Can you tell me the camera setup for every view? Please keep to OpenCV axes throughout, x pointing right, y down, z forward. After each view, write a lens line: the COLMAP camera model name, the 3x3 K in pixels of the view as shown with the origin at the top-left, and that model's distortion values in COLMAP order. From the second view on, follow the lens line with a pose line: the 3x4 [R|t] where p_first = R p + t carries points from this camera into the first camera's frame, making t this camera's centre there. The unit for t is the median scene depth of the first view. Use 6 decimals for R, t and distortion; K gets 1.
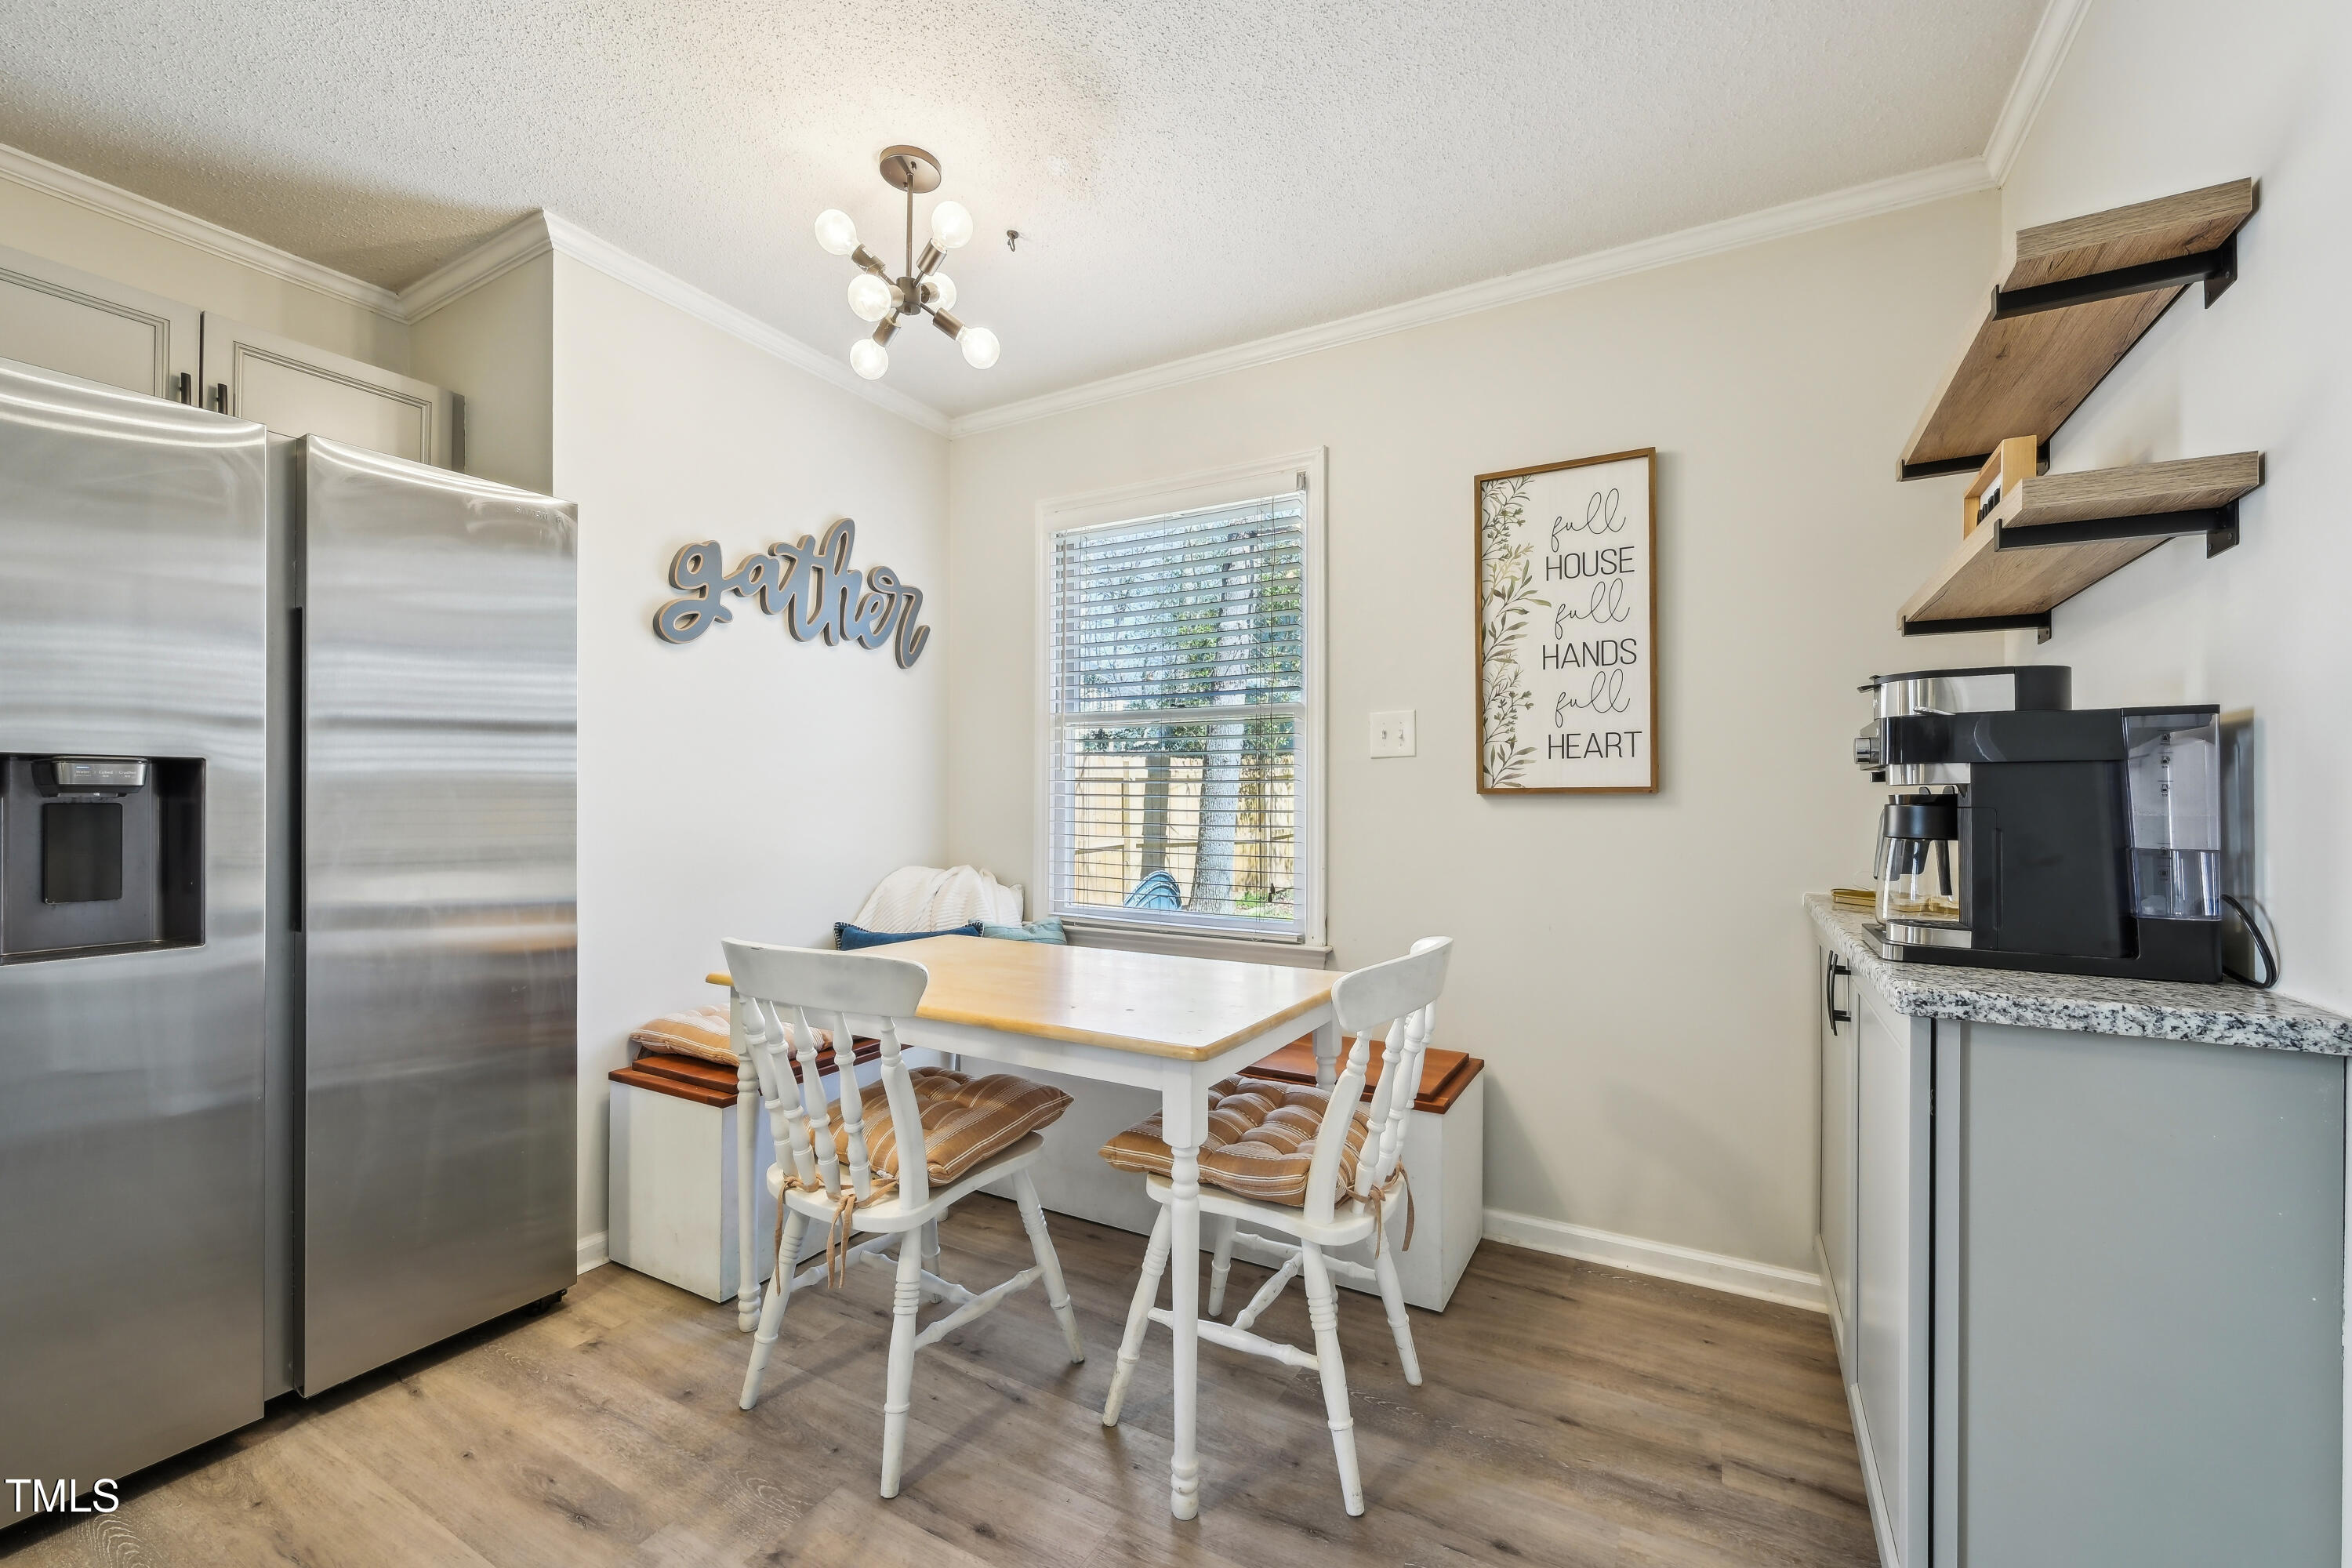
lens RADIAL K [[958.5, 0, 1185.6], [0, 958.5, 793.3], [0, 0, 1]] dist [0.000923, 0.000140]
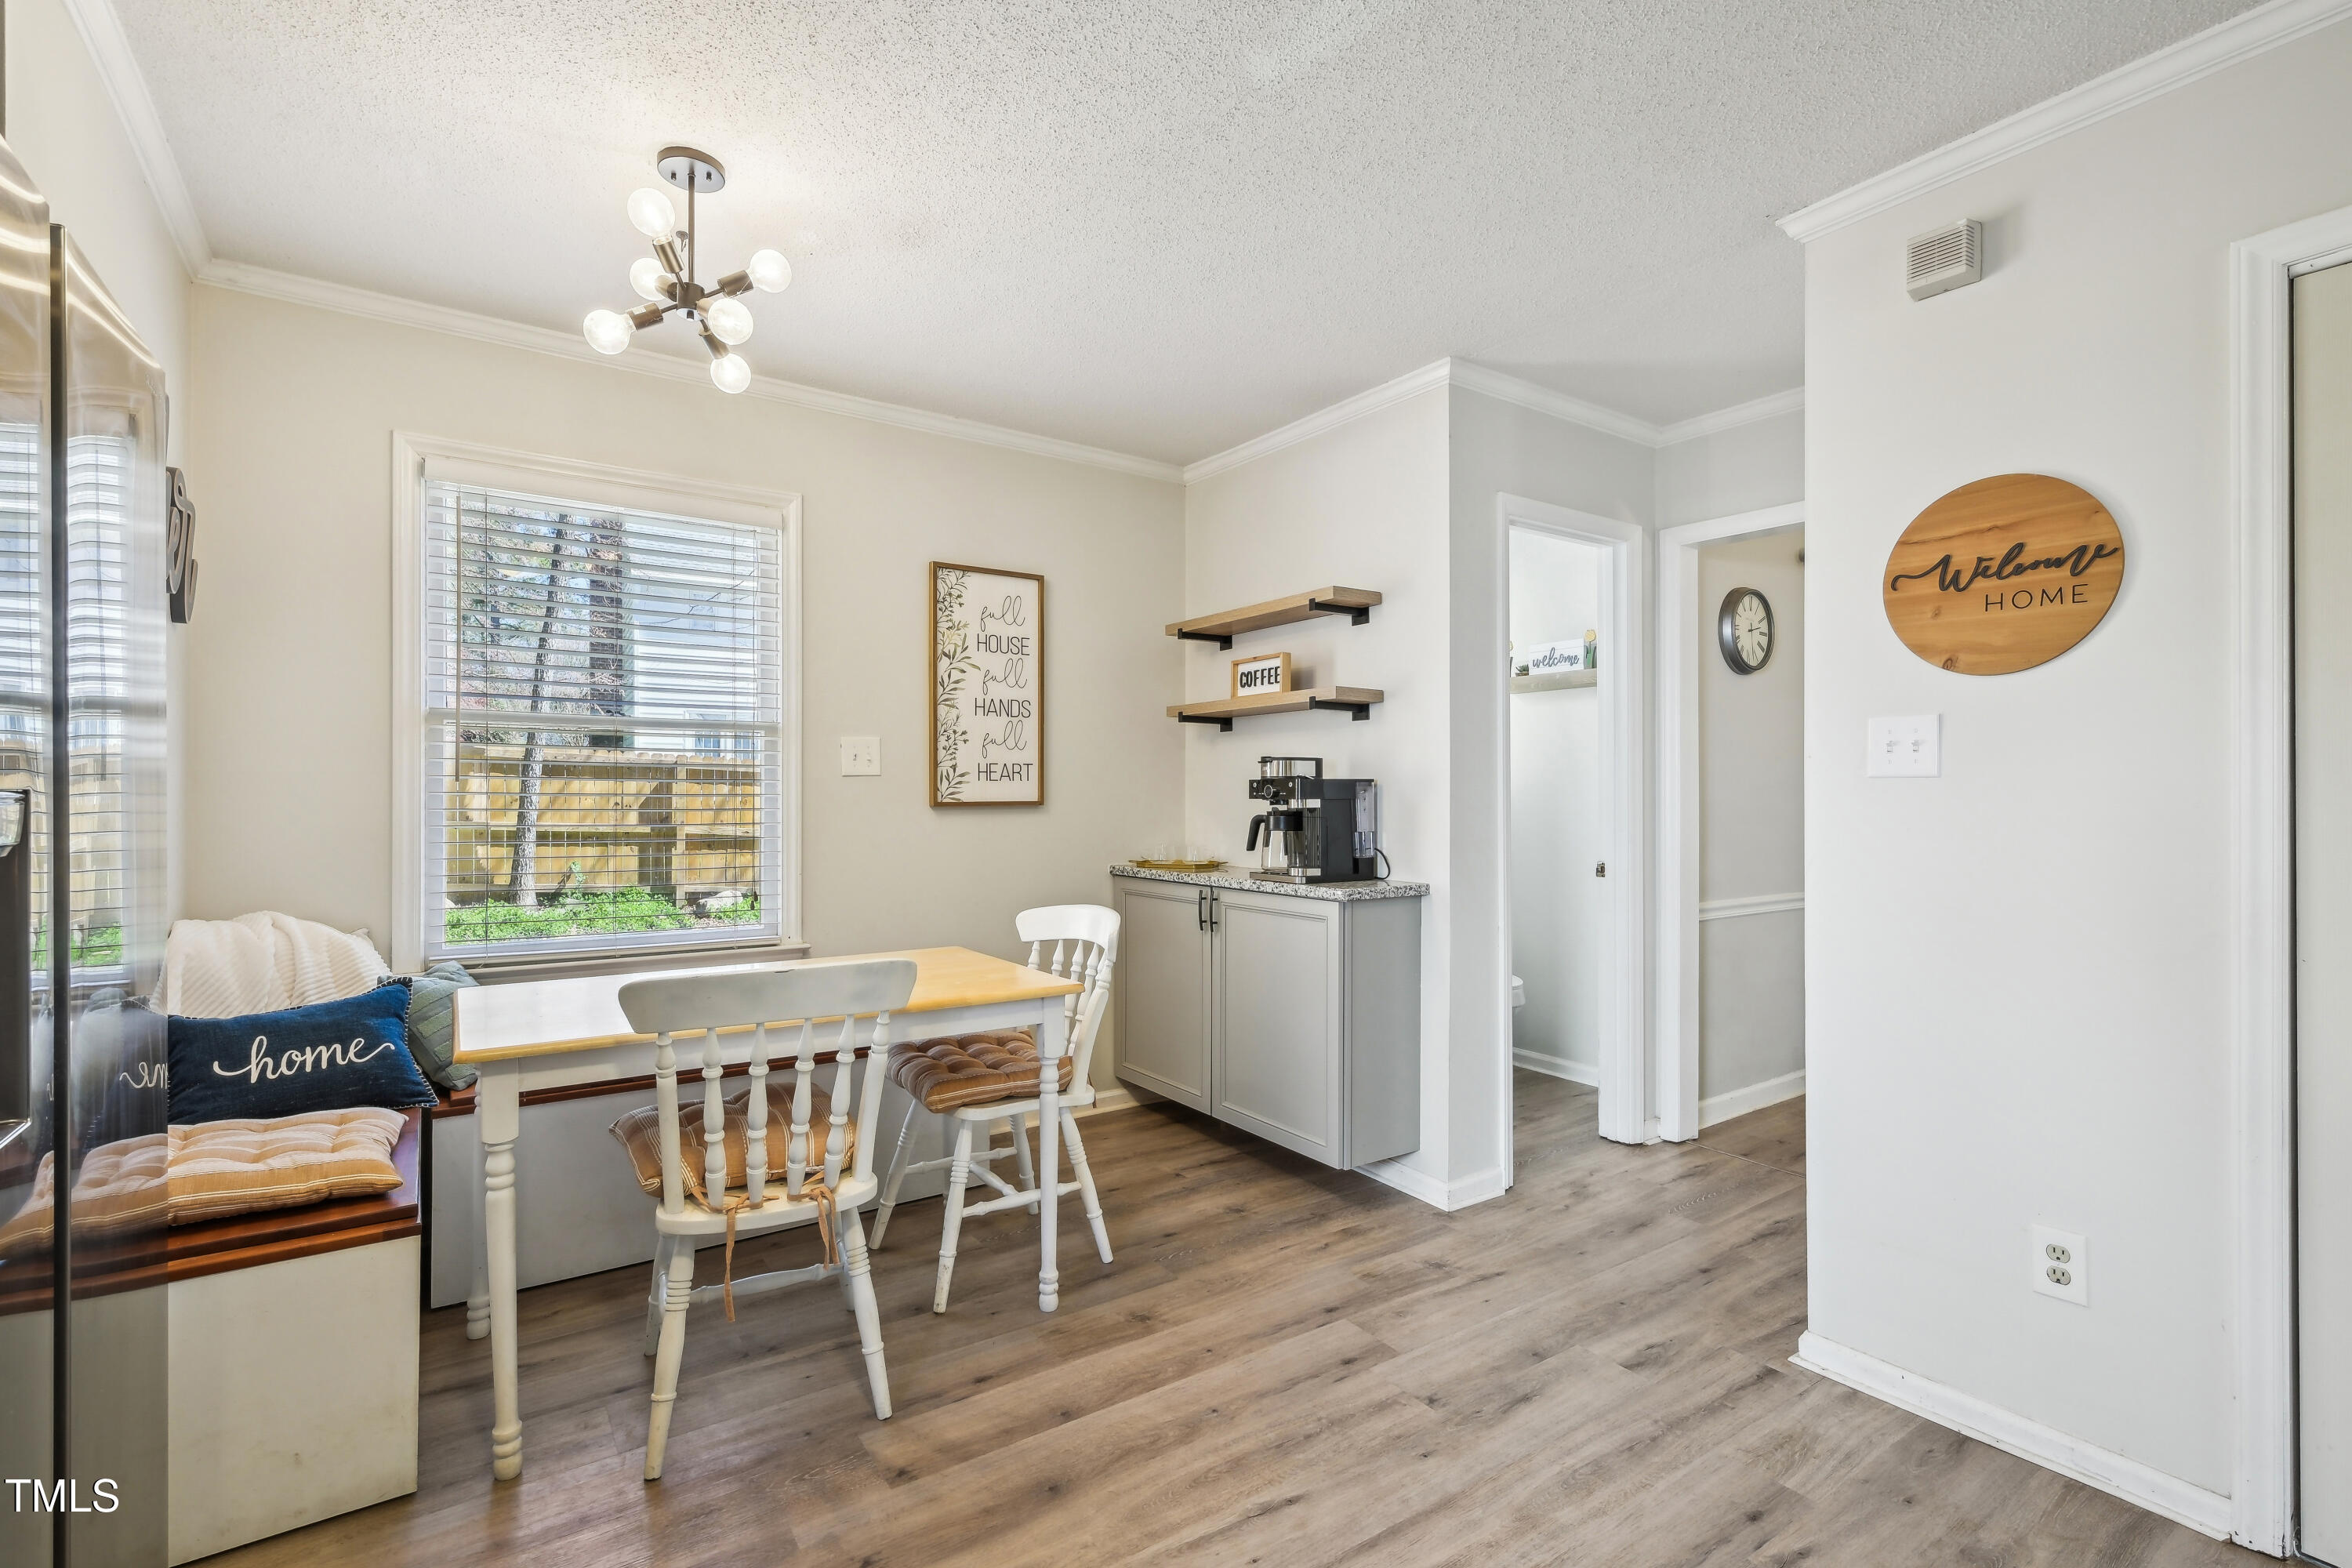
lens RADIAL K [[1059.0, 0, 1168.6], [0, 1059.0, 785.1], [0, 0, 1]] dist [0.000994, -0.000031]
pose [[0.441668, 0.004773, 0.897166, -0.876511], [-0.008089, 0.999966, -0.001338, -0.030150], [-0.897142, -0.006666, 0.441692, 0.082150]]
